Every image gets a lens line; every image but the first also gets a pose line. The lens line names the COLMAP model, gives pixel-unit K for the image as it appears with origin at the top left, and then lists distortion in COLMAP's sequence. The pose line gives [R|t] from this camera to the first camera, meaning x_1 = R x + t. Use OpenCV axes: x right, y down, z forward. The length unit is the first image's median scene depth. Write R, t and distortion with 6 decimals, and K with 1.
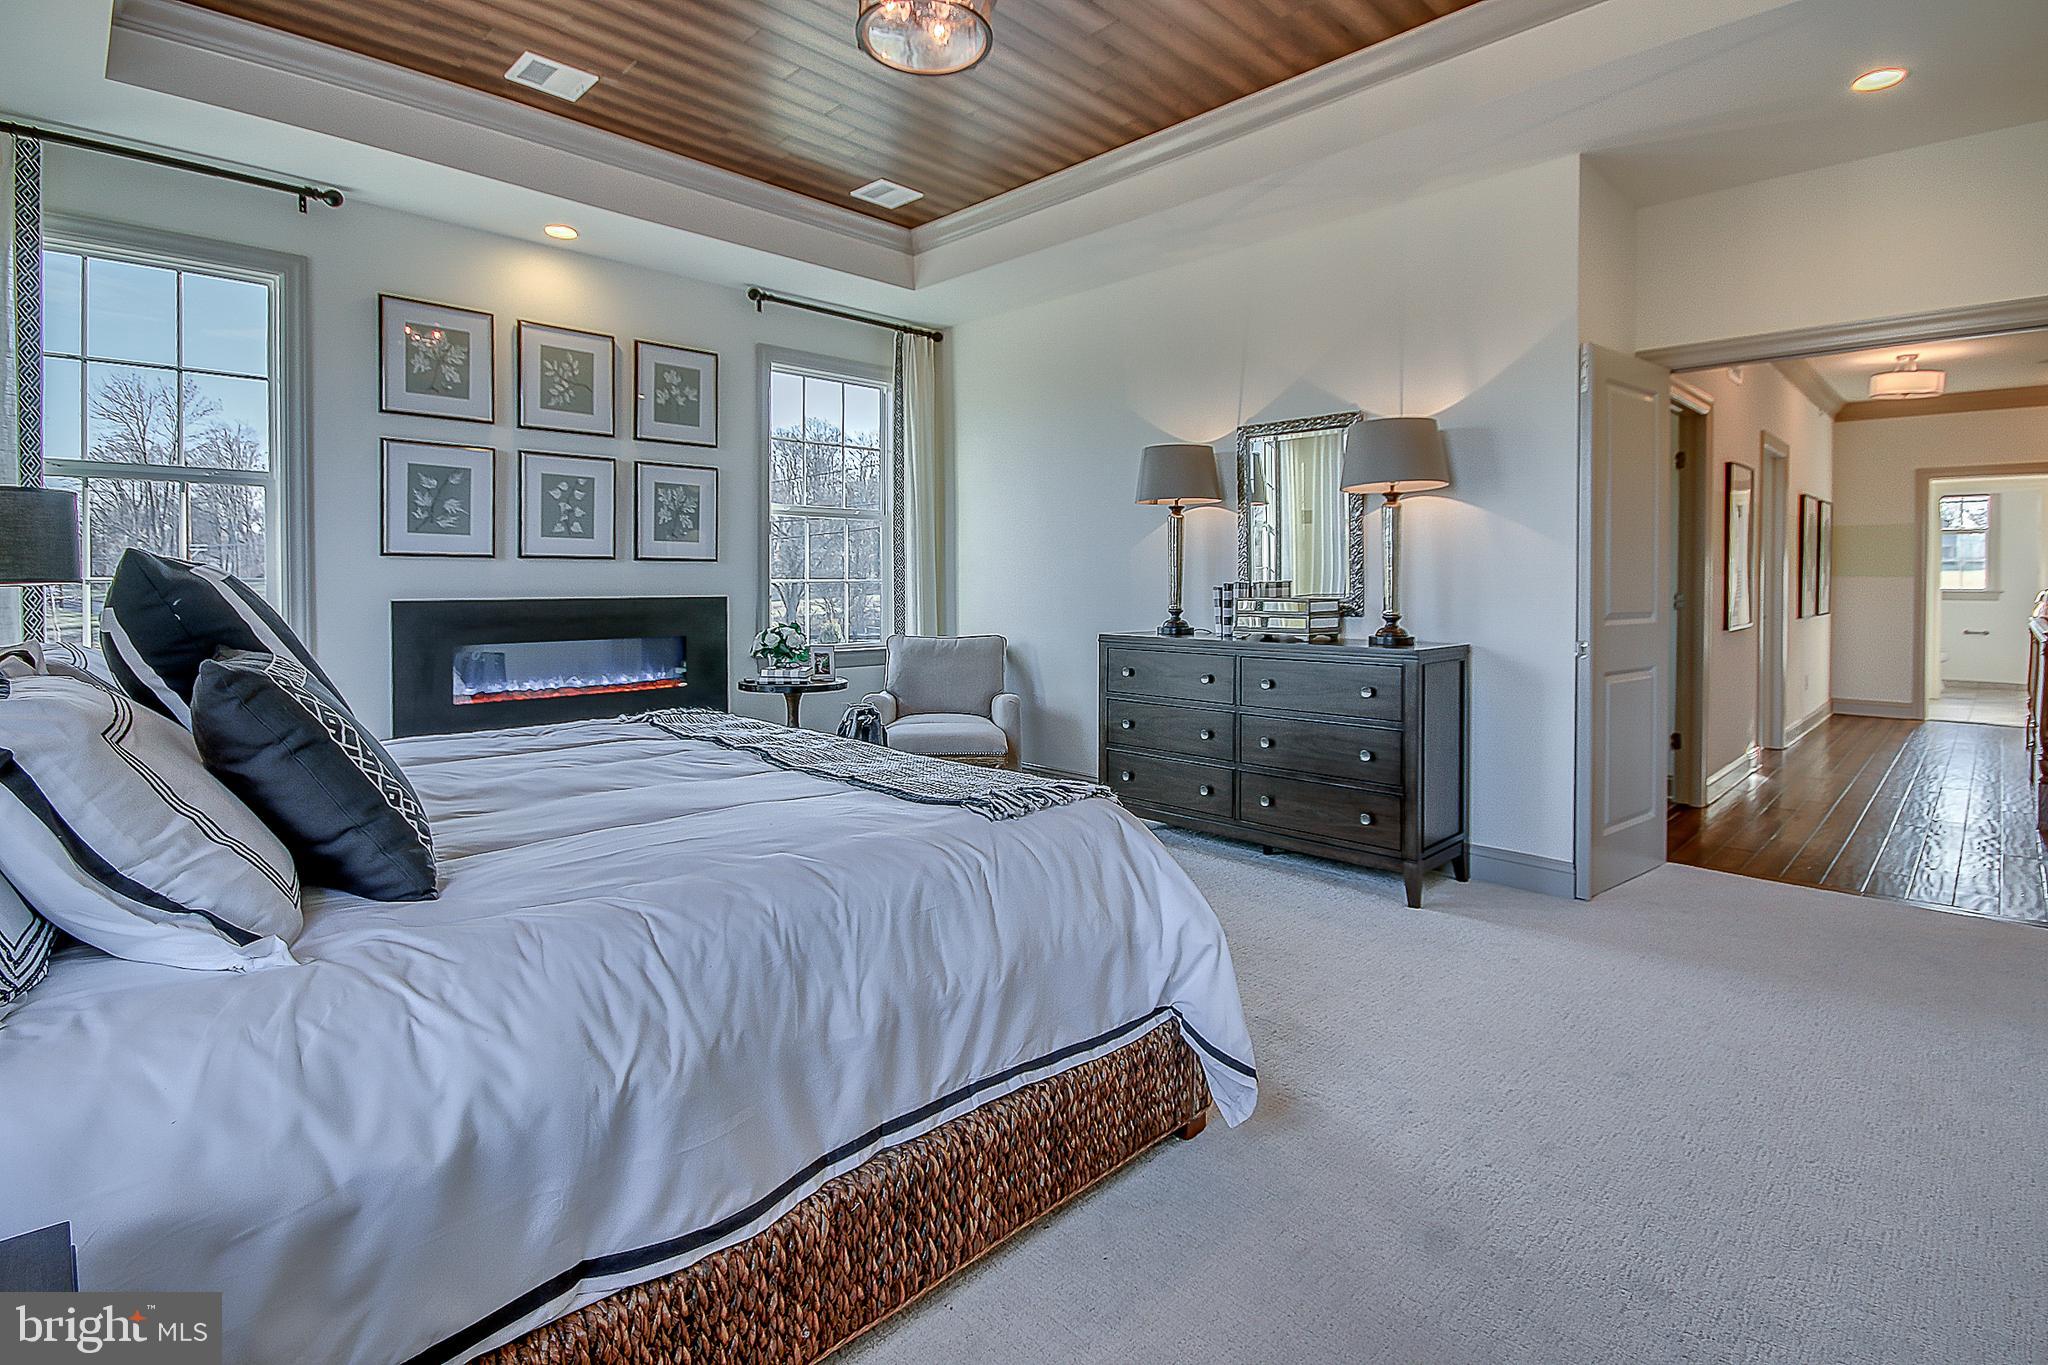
lens RADIAL K [[985.0, 0, 1012.3], [0, 985.0, 594.5], [0, 0, 1]] dist [-0.002566, -0.005858]
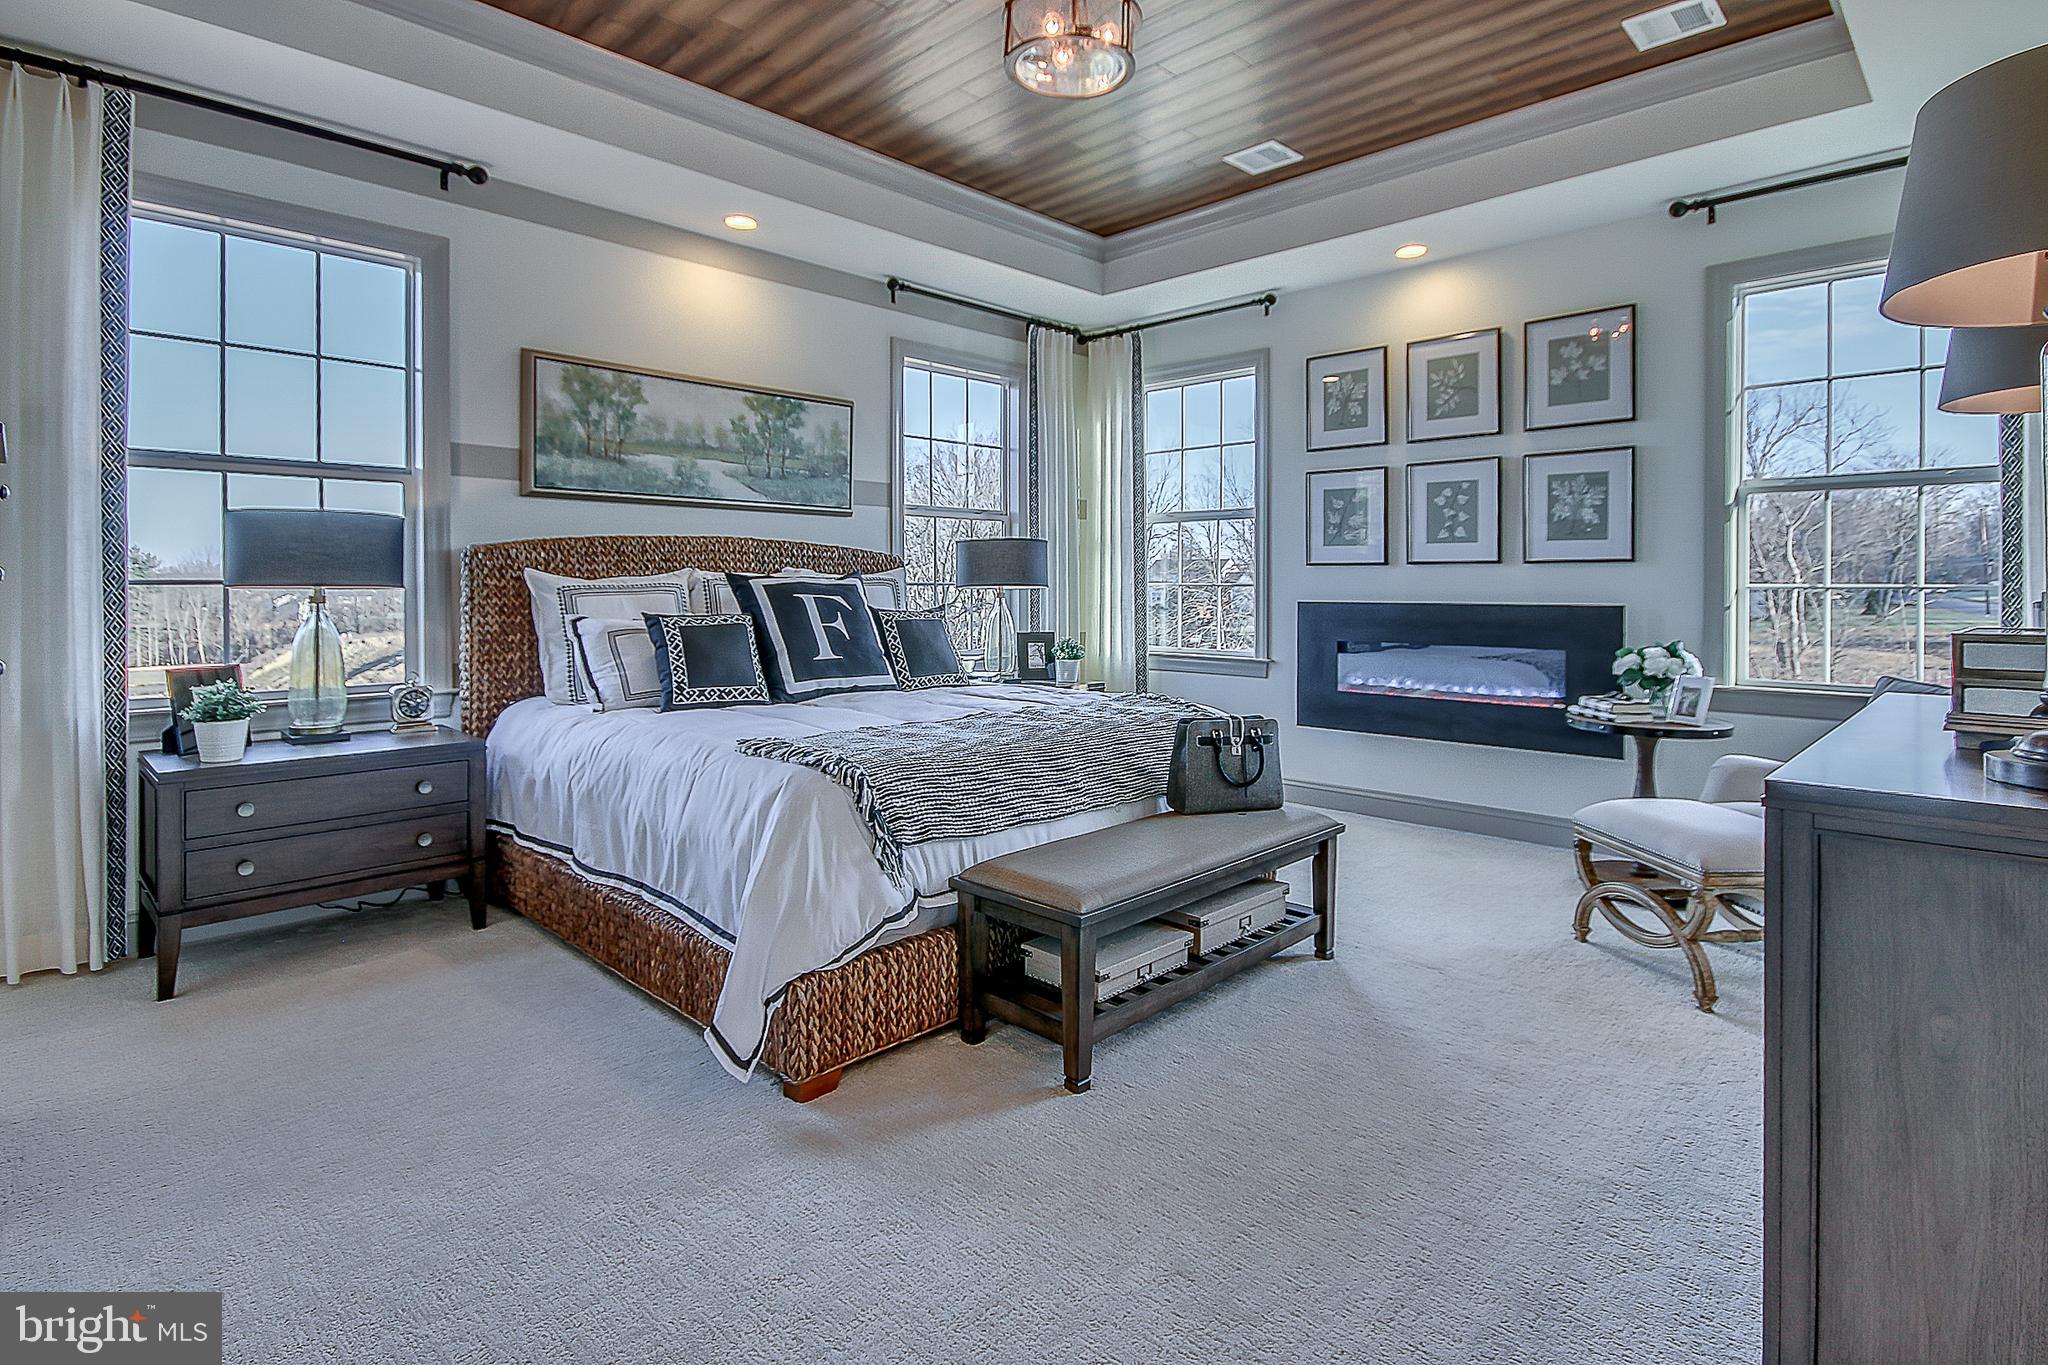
lens RADIAL K [[985.0, 0, 997.7], [0, 985.0, 585.6], [0, 0, 1]] dist [-0.002566, -0.005858]
pose [[0.015055, -0.002002, -0.999885, 0.542017], [-0.017189, 0.999850, -0.002261, -0.003985], [0.999739, 0.017221, 0.015018, 0.519359]]
